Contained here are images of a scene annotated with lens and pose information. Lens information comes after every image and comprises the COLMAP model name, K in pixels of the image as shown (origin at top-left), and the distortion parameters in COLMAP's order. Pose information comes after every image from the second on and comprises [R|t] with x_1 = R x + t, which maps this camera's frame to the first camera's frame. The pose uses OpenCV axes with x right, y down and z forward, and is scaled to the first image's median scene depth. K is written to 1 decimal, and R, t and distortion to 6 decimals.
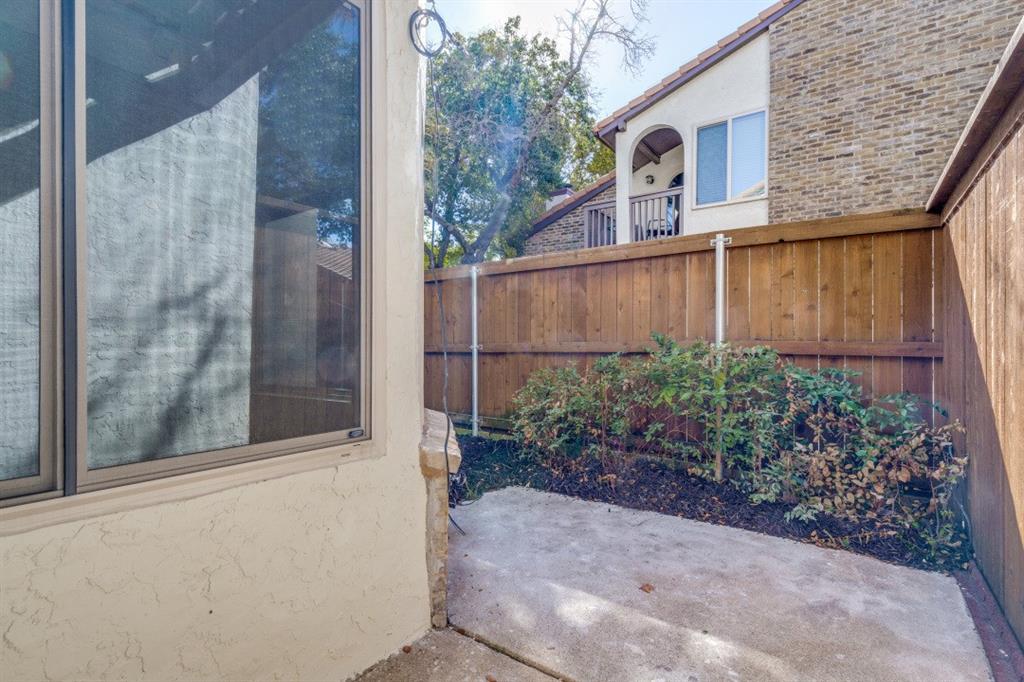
lens RADIAL K [[470.1, 0, 516.4], [0, 470.1, 346.9], [0, 0, 1]] dist [0.007715, -0.000739]
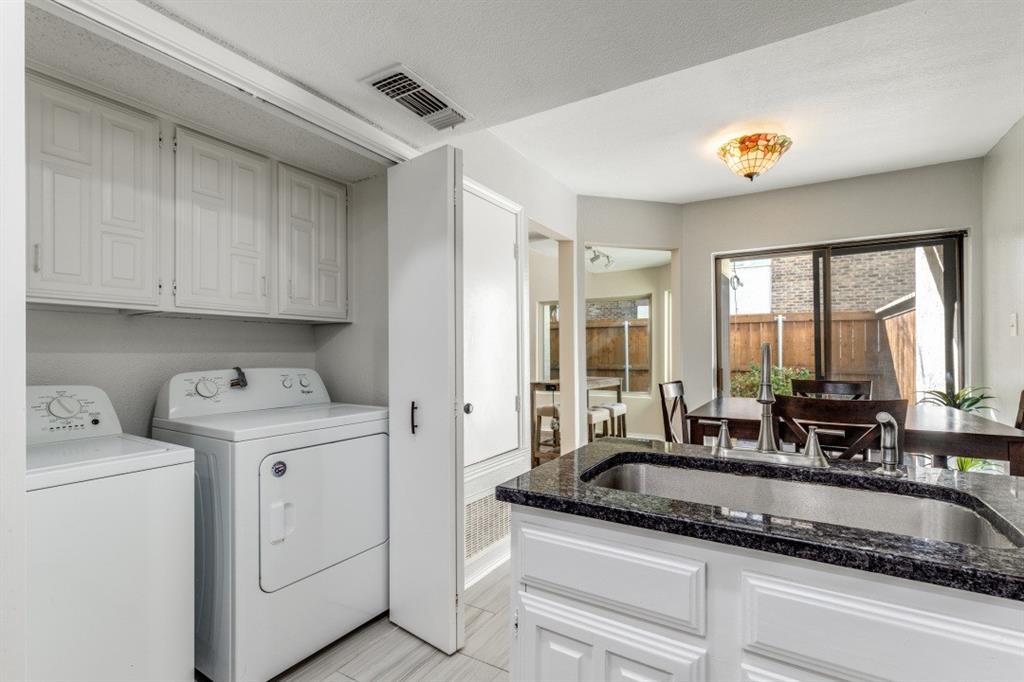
lens RADIAL K [[470.1, 0, 508.6], [0, 470.1, 345.3], [0, 0, 1]] dist [0.007715, -0.000739]
pose [[0.997287, 0.004181, 0.073494, -0.843574], [-0.003394, 0.999936, -0.010831, -0.074408], [-0.073534, 0.010552, 0.997237, -0.904724]]
